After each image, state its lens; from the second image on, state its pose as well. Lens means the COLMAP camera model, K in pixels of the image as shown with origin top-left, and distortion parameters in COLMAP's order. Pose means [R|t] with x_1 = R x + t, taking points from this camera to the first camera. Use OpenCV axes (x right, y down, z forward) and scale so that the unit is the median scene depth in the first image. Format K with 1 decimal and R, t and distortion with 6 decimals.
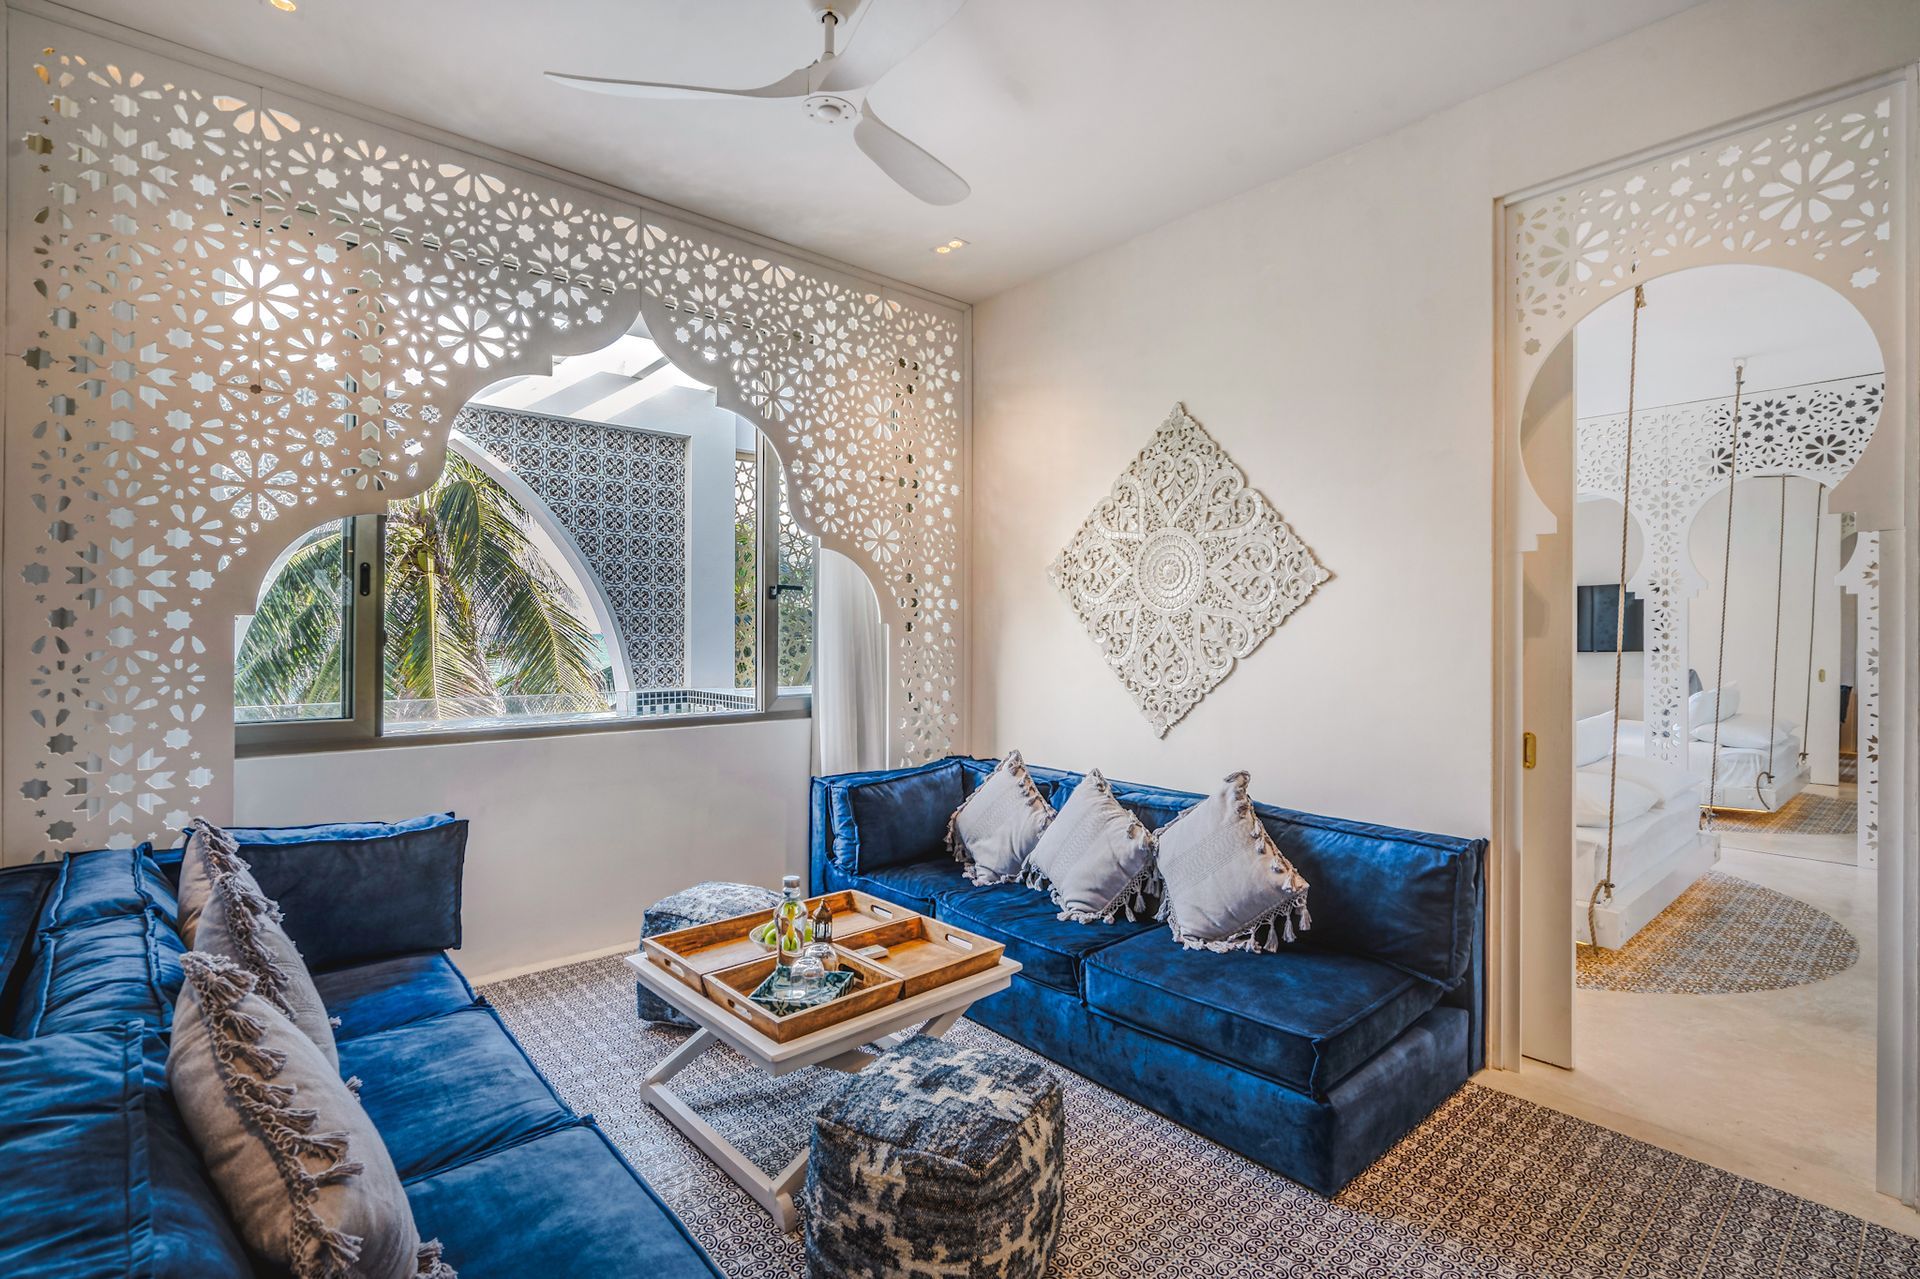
lens RADIAL K [[902.8, 0, 965.4], [0, 902.8, 632.5], [0, 0, 1]] dist [-0.005081, 0.001602]
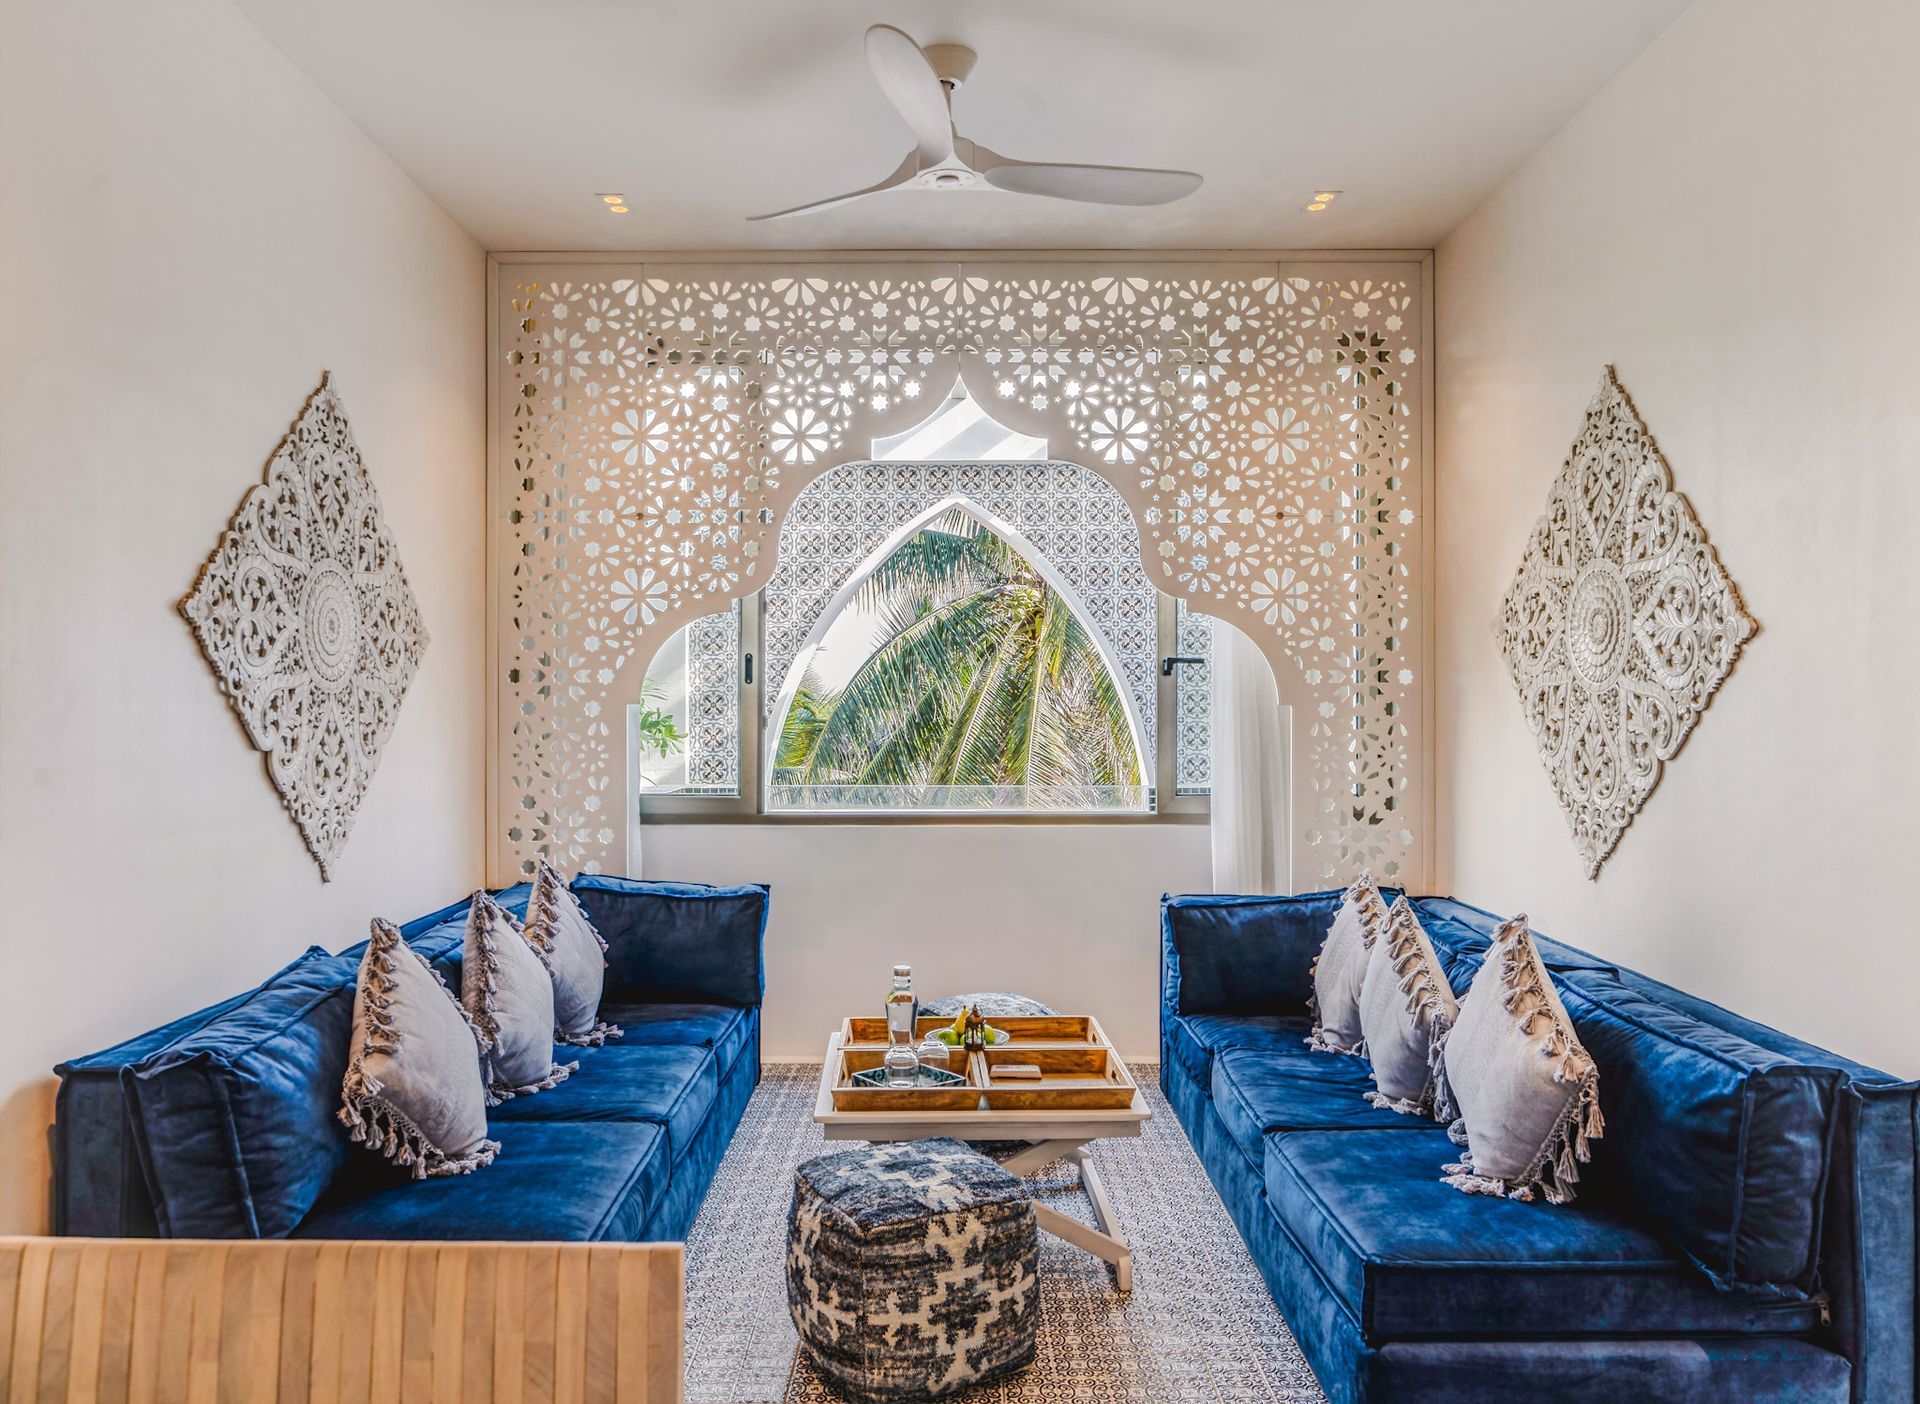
lens RADIAL K [[1403.8, 0, 959.2], [0, 1403.8, 706.1], [0, 0, 1]] dist [-0.004563, 0.008946]
pose [[0.734506, -0.003228, -0.678595, 0.625361], [0.003385, 0.999994, -0.001093, -0.010595], [0.678594, -0.001494, 0.734512, -0.067980]]
